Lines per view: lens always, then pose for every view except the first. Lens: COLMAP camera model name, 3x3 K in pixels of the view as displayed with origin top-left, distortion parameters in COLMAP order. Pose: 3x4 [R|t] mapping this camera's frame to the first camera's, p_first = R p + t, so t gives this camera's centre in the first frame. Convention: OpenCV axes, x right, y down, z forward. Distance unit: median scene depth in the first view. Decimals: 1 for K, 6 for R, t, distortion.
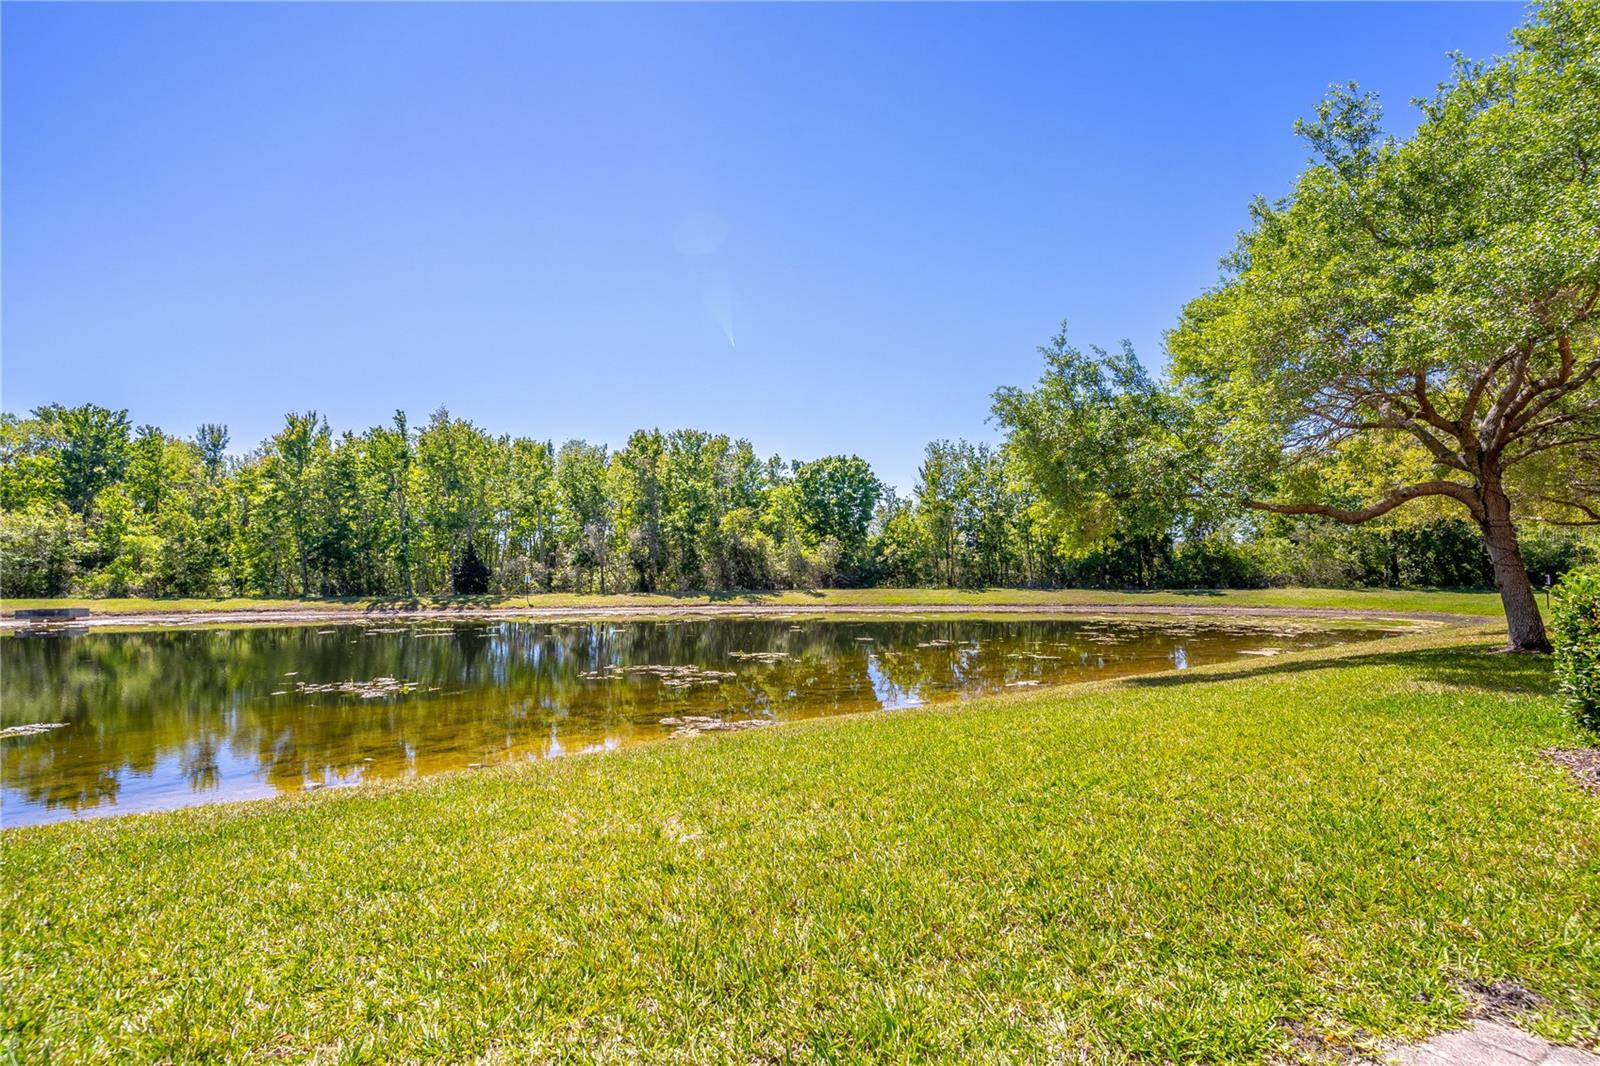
lens RADIAL K [[766.8, 0, 793.8], [0, 766.8, 529.2], [0, 0, 1]] dist [-0.000954, -0.000331]
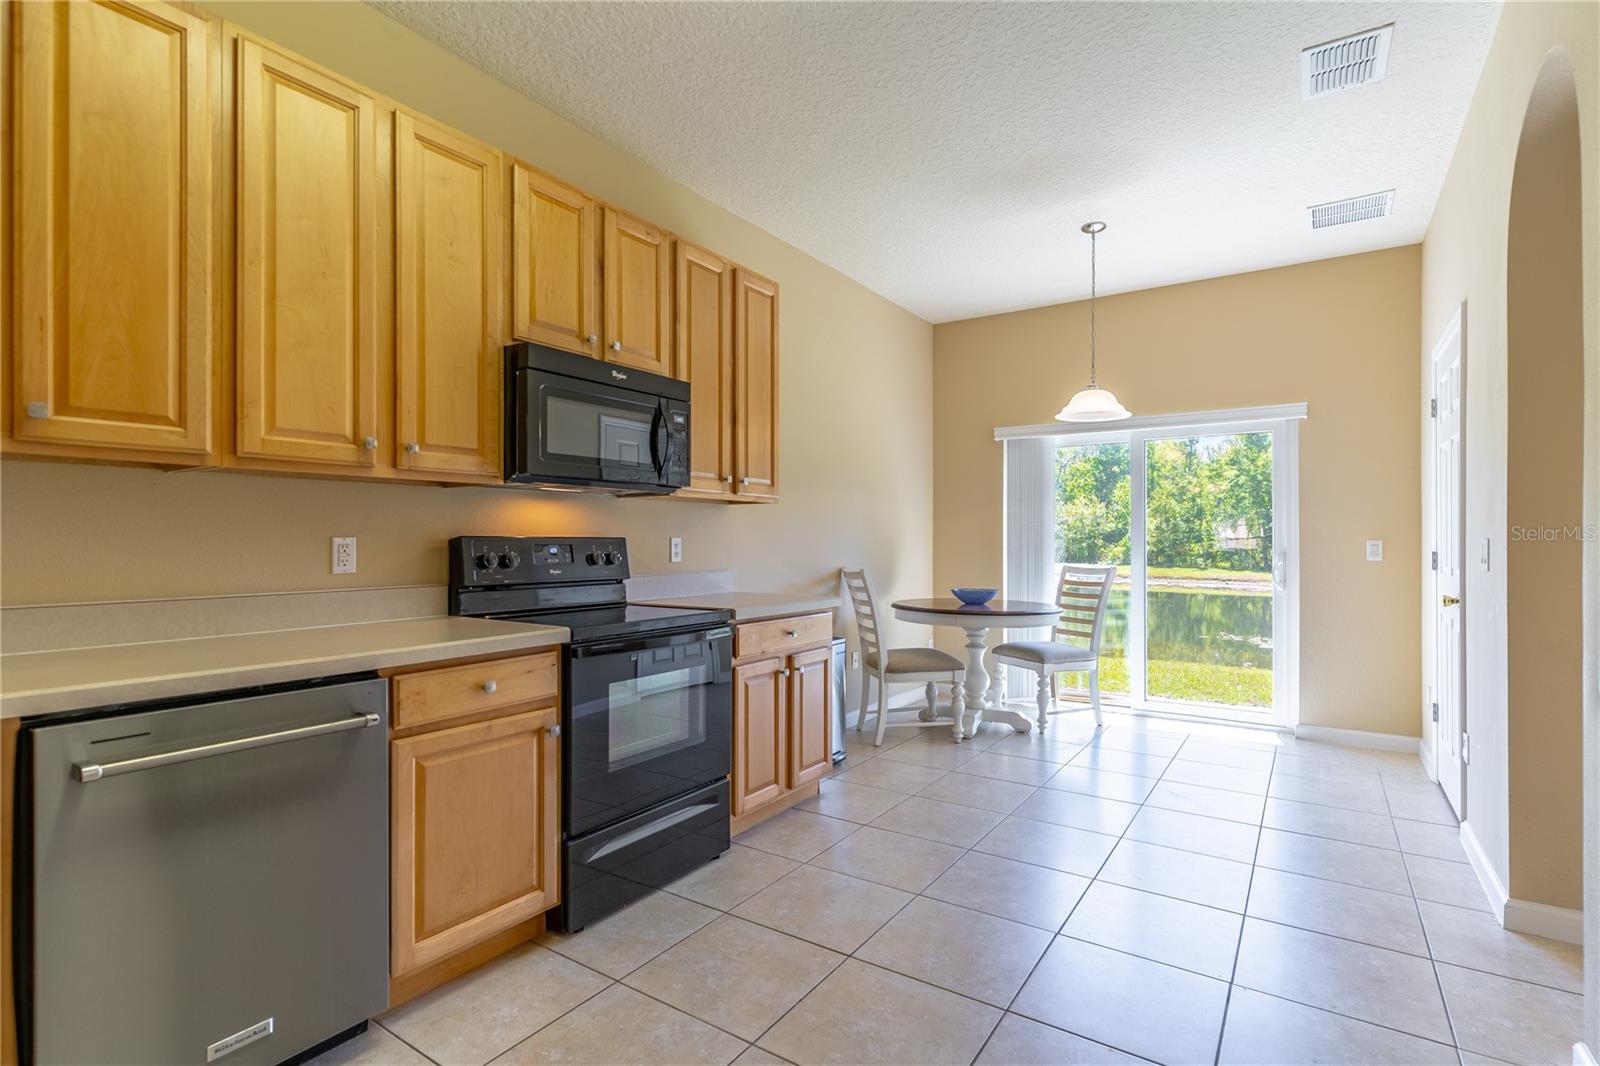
lens RADIAL K [[766.8, 0, 797.3], [0, 766.8, 529.2], [0, 0, 1]] dist [-0.000954, -0.000331]
pose [[0.415589, -0.006146, -0.909532, 0.092450], [0.036269, 0.999294, 0.009820, -0.006533], [0.908829, -0.037069, 0.415519, -0.076602]]
